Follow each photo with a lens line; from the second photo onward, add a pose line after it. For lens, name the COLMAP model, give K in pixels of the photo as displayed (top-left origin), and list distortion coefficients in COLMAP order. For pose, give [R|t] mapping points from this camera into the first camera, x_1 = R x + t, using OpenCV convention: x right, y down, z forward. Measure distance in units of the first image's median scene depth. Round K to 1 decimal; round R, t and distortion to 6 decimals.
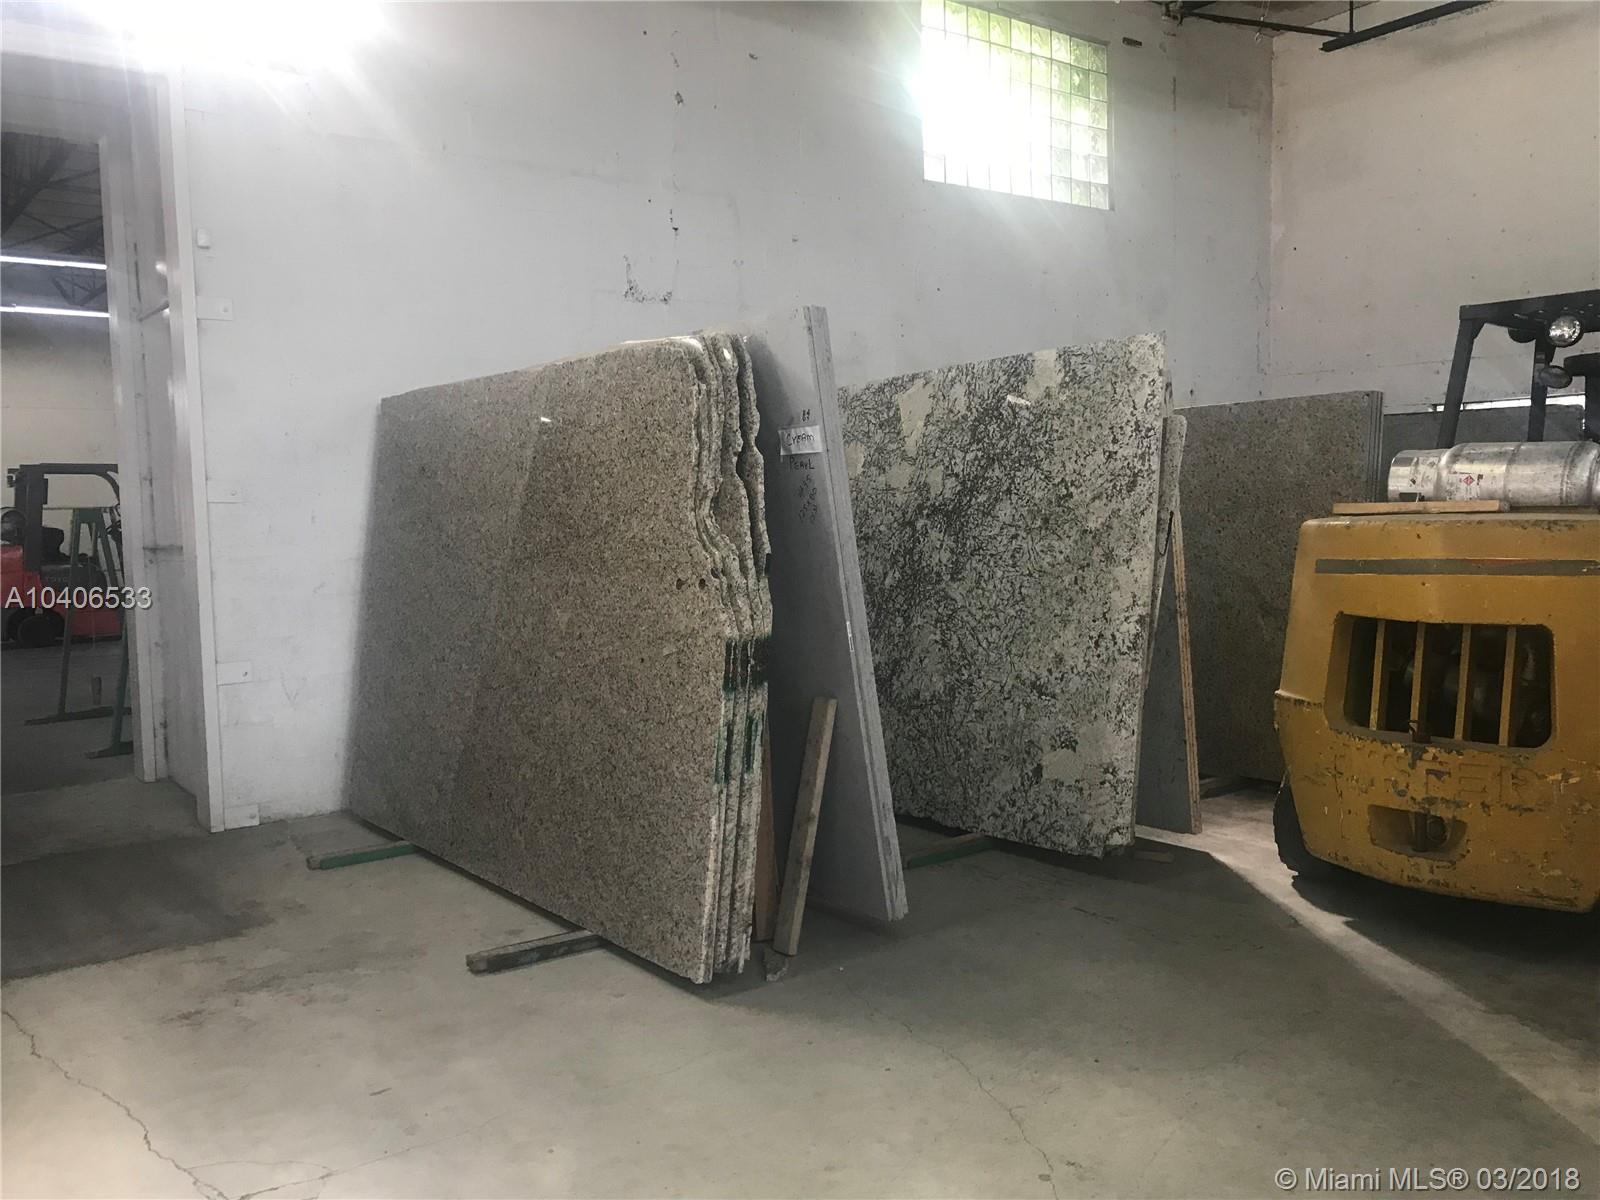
lens RADIAL K [[1294.3, 0, 800.0], [0, 1294.3, 600.0], [0, 0, 1]] dist [0.043297, -0.062883]
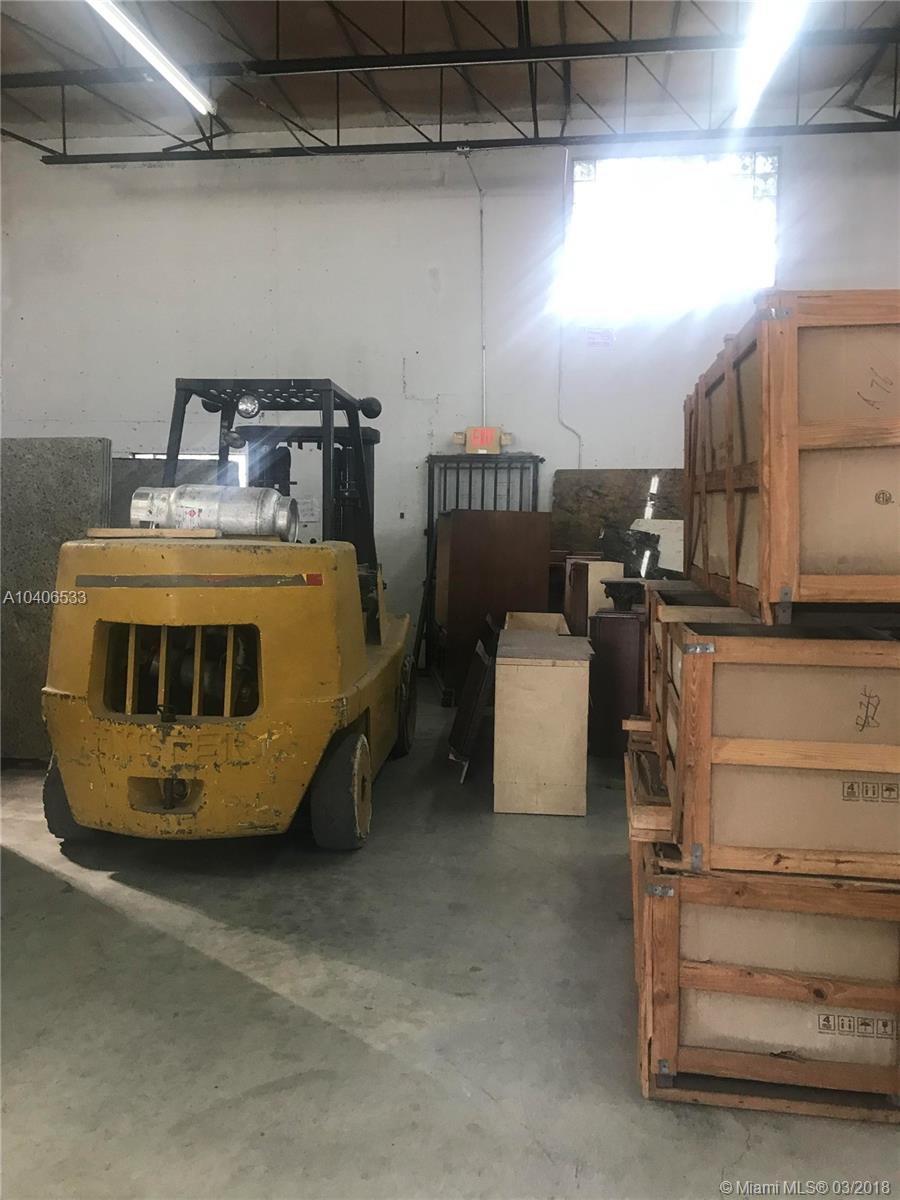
lens RADIAL K [[970.7, 0, 449.4], [0, 970.7, 593.0], [0, 0, 1]] dist [0.043297, -0.062883]
pose [[0.706116, -0.024085, 0.707687, 0.008163], [0.026384, 0.999622, 0.007696, -0.013870], [-0.707605, 0.013238, 0.706485, 0.143350]]
